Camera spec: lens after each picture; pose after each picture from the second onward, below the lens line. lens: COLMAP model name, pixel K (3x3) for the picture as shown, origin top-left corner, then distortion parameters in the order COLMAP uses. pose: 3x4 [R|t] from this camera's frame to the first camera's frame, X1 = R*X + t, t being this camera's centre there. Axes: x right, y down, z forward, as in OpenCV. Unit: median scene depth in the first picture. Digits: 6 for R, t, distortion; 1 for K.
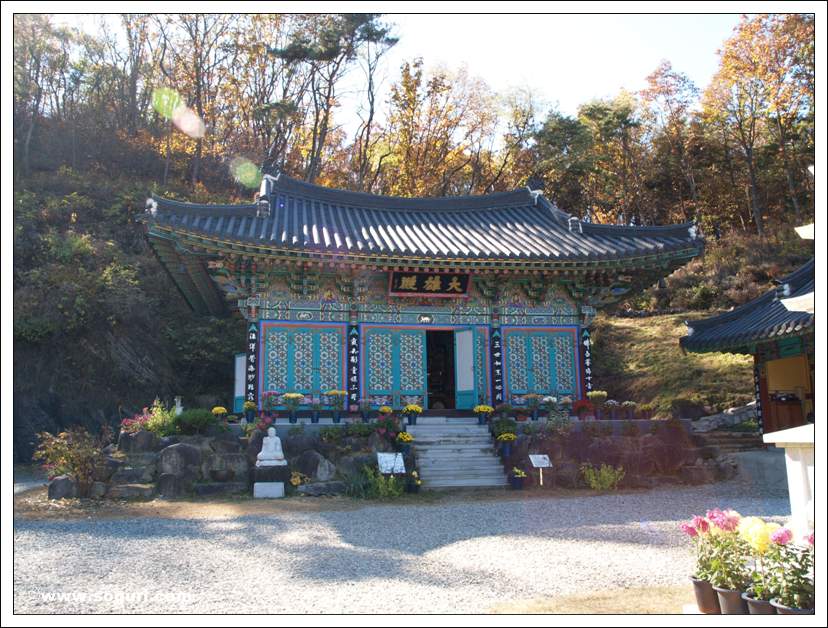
lens RADIAL K [[676.6, 0, 414.0], [0, 676.6, 314.0], [0, 0, 1]] dist [-0.030478, 0.002895]
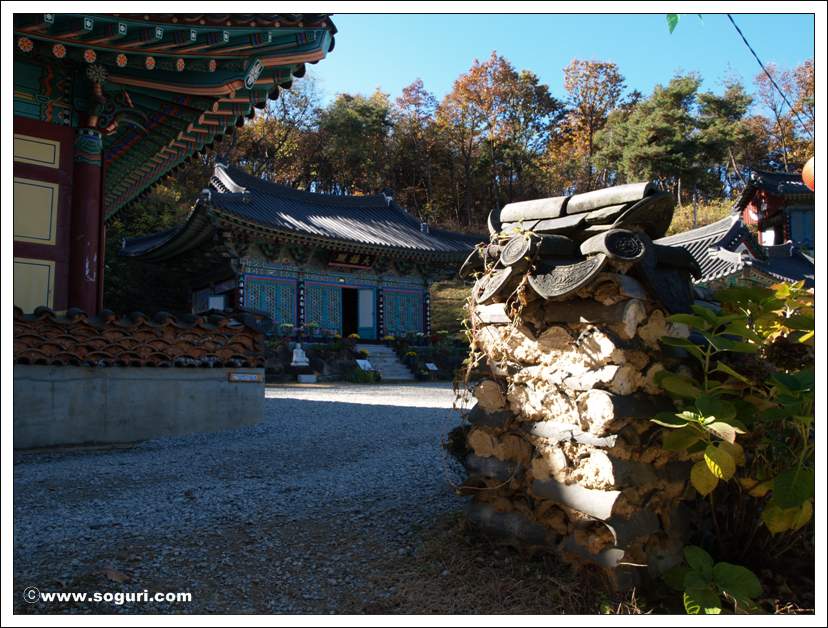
lens RADIAL K [[676.6, 0, 414.0], [0, 676.6, 314.0], [0, 0, 1]] dist [-0.030478, 0.002895]
pose [[0.884884, 0.050344, 0.463084, -0.561402], [-0.086720, 0.994567, 0.057585, -0.020049], [-0.457669, -0.091115, 0.884442, -0.463812]]
